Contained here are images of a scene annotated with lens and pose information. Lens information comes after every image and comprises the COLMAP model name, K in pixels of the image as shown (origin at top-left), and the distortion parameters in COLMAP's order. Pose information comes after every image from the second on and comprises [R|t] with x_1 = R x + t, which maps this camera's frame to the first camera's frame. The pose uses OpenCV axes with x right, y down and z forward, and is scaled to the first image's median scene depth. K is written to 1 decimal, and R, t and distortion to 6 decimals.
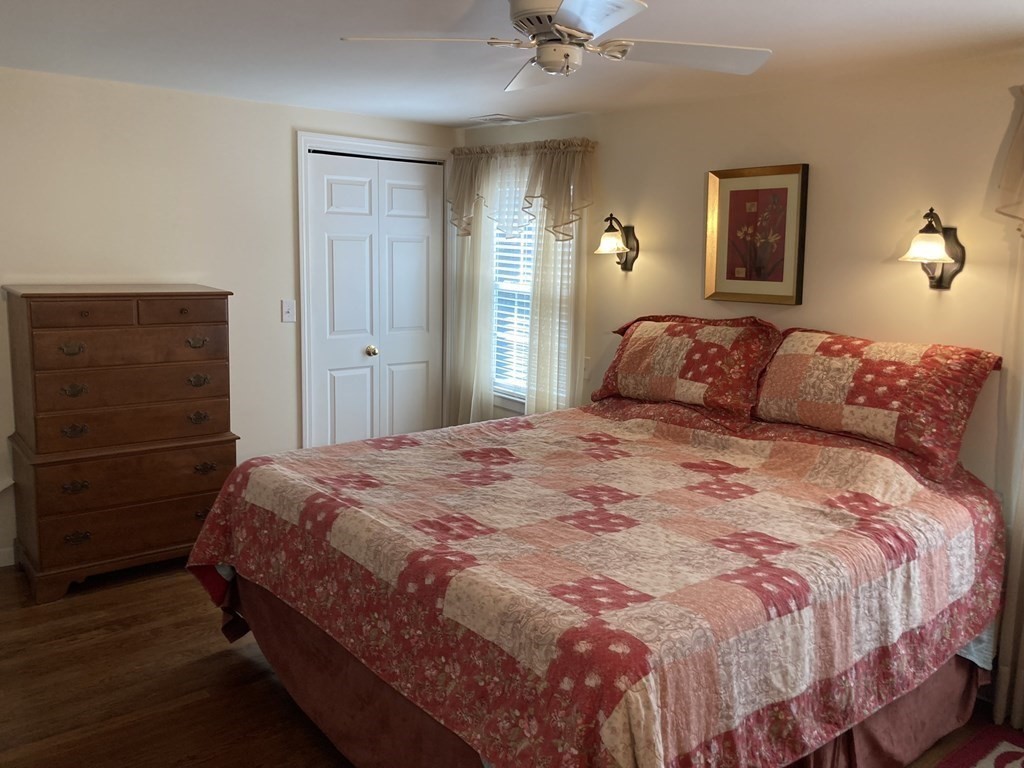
lens RADIAL K [[841.9, 0, 512.0], [0, 841.9, 384.0], [0, 0, 1]] dist [0.029002, 0.001521]
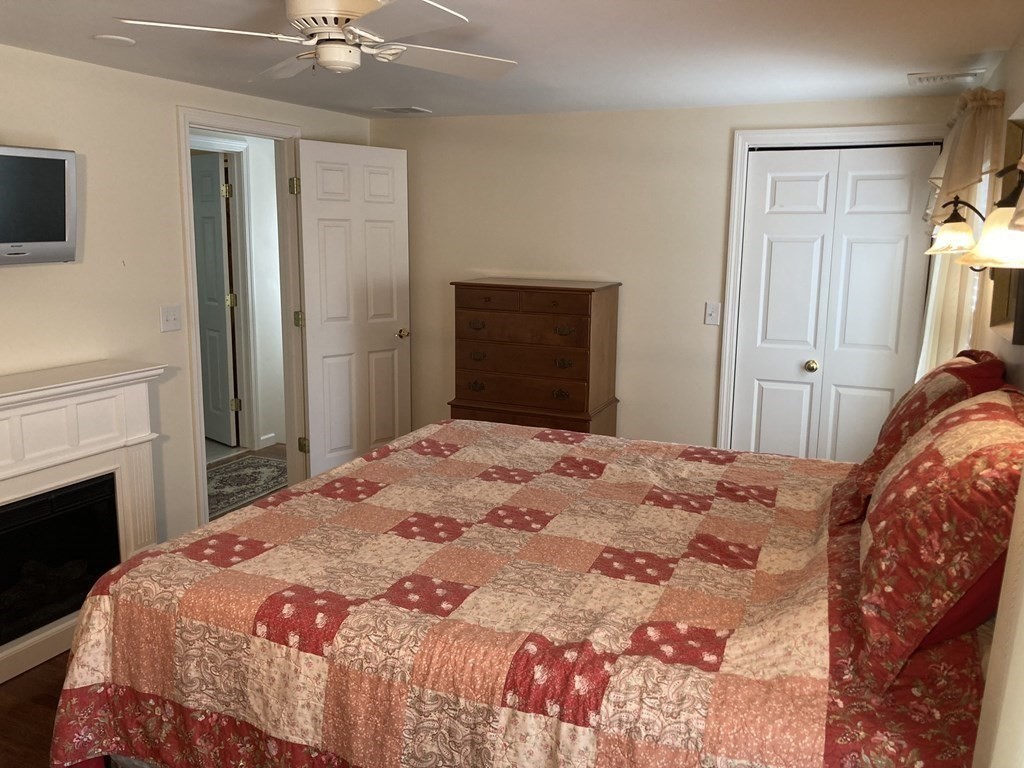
lens RADIAL K [[840.3, 0, 512.0], [0, 840.3, 384.0], [0, 0, 1]] dist [0.019895, -0.005370]
pose [[0.439566, 0.136872, -0.887721, 0.667991], [-0.149201, 0.985717, 0.078103, -0.059355], [0.885732, 0.098118, 0.453709, 0.441580]]
